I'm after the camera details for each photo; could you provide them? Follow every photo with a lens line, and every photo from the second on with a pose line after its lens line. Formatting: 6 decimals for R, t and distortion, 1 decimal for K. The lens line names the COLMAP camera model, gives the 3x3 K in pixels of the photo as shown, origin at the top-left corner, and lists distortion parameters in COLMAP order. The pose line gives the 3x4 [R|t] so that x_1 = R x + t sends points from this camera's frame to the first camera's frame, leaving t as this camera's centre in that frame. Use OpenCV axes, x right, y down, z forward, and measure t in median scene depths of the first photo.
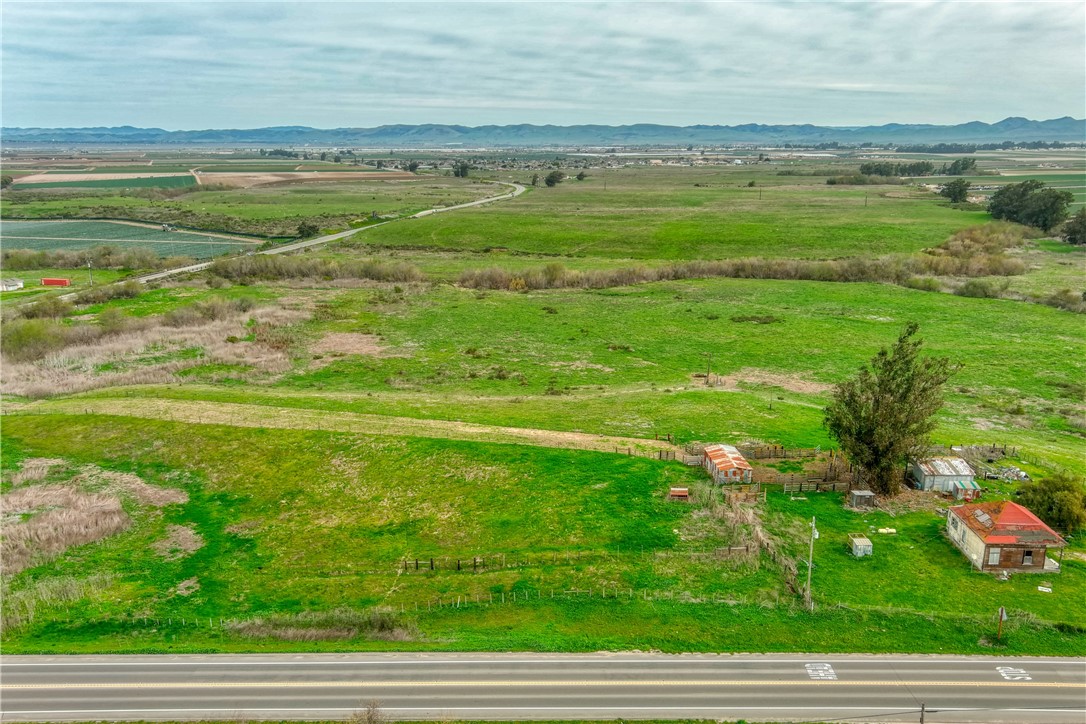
lens RADIAL K [[837.7, 0, 540.3], [0, 837.7, 365.5], [0, 0, 1]] dist [0.032392, -0.030322]
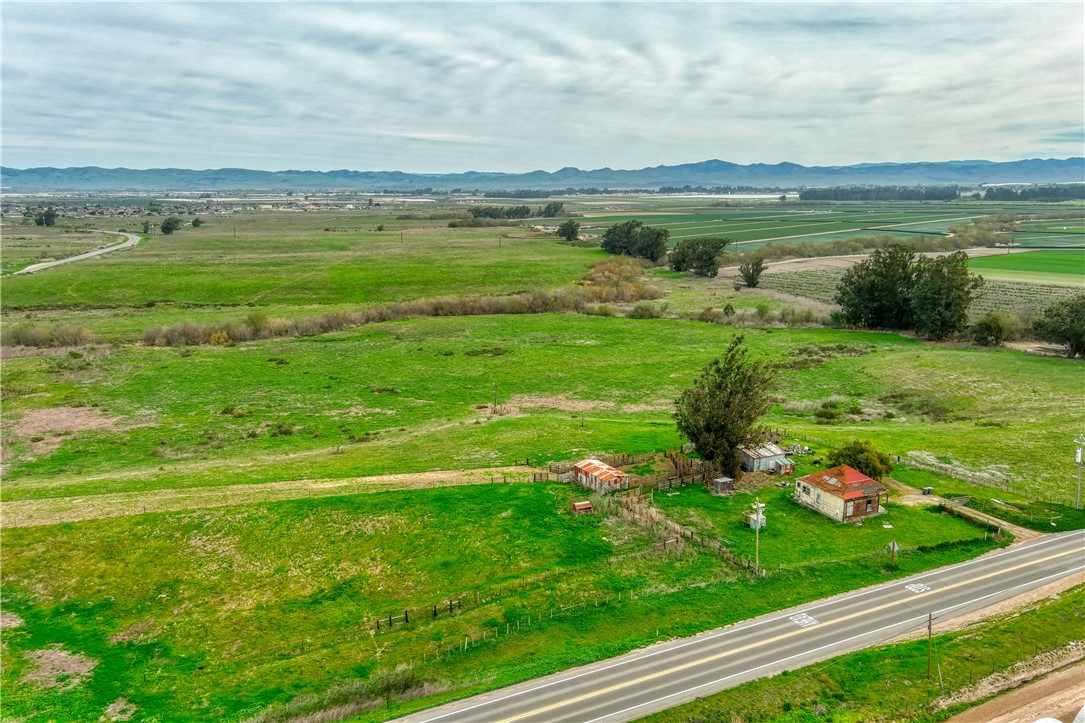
lens RADIAL K [[836.9, 0, 539.8], [0, 836.9, 365.0], [0, 0, 1]] dist [0.032392, -0.030322]
pose [[0.895622, -0.092088, 0.435178, -0.112204], [0.114271, 0.993135, -0.025018, -0.003213], [-0.429887, 0.072135, 0.899997, 0.010895]]
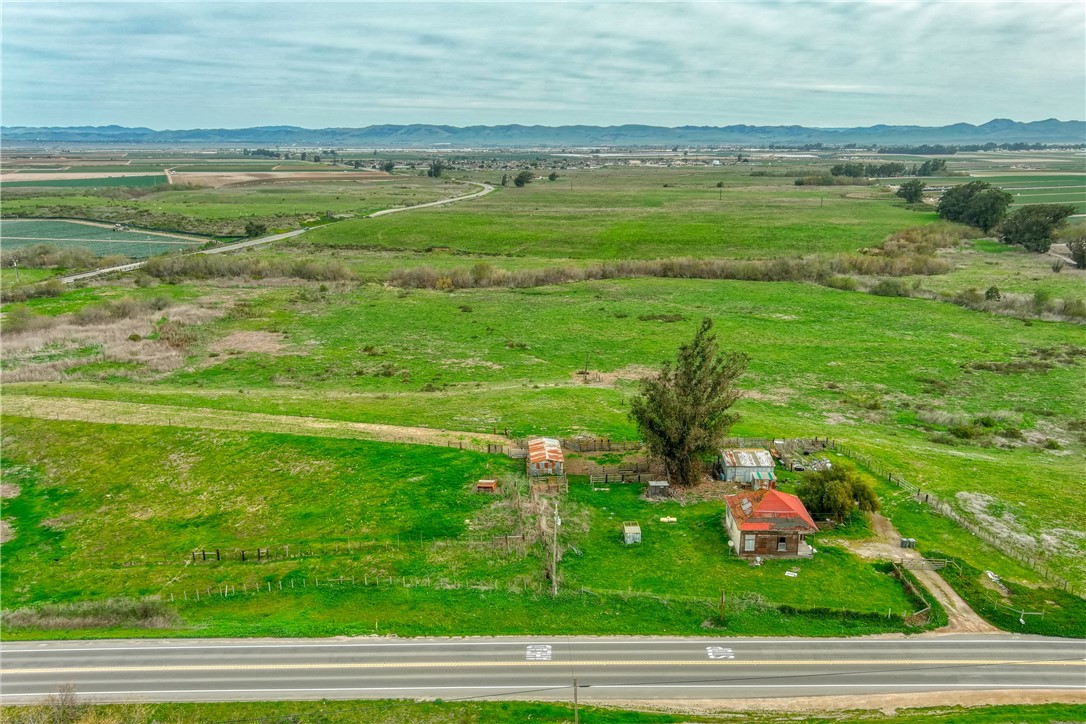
lens RADIAL K [[837.7, 0, 540.3], [0, 837.7, 365.5], [0, 0, 1]] dist [0.032392, -0.030322]
pose [[0.999918, -0.001181, 0.012734, 0.072175], [0.001187, 0.999999, -0.000477, 0.002275], [-0.012734, 0.000493, 0.999919, -0.007752]]
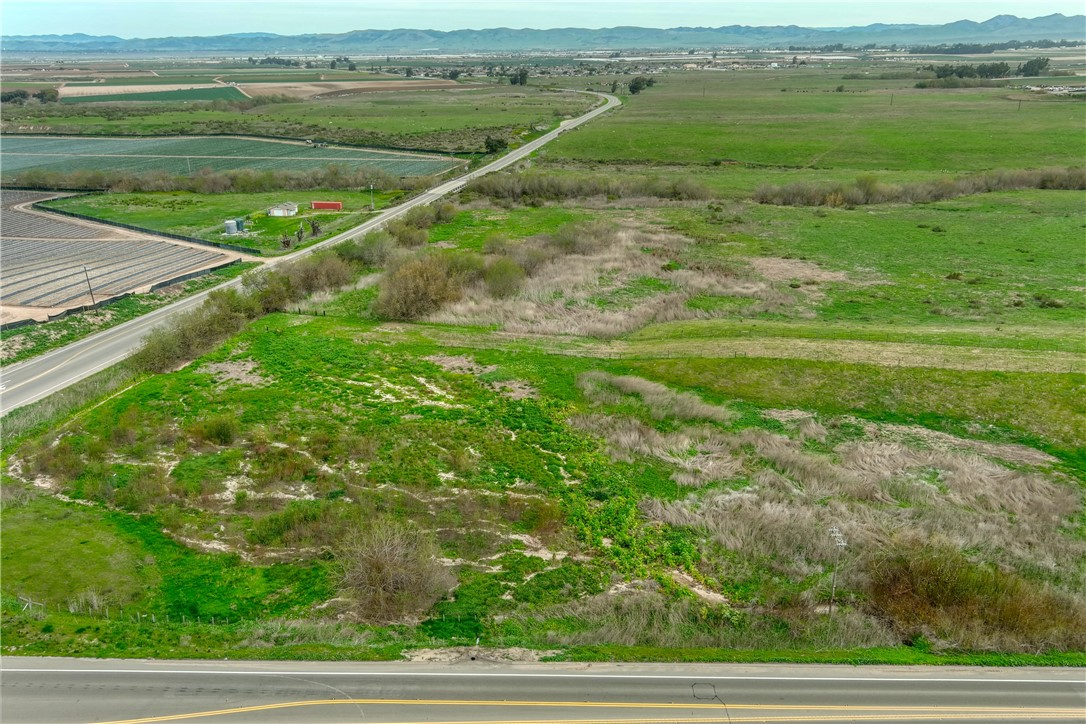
lens RADIAL K [[837.7, 0, 540.3], [0, 837.7, 365.5], [0, 0, 1]] dist [0.032392, -0.030322]
pose [[0.999633, -0.018164, 0.020111, -0.362359], [0.016023, 0.994664, 0.101916, -0.013575], [-0.021855, -0.101556, 0.994590, 0.050094]]
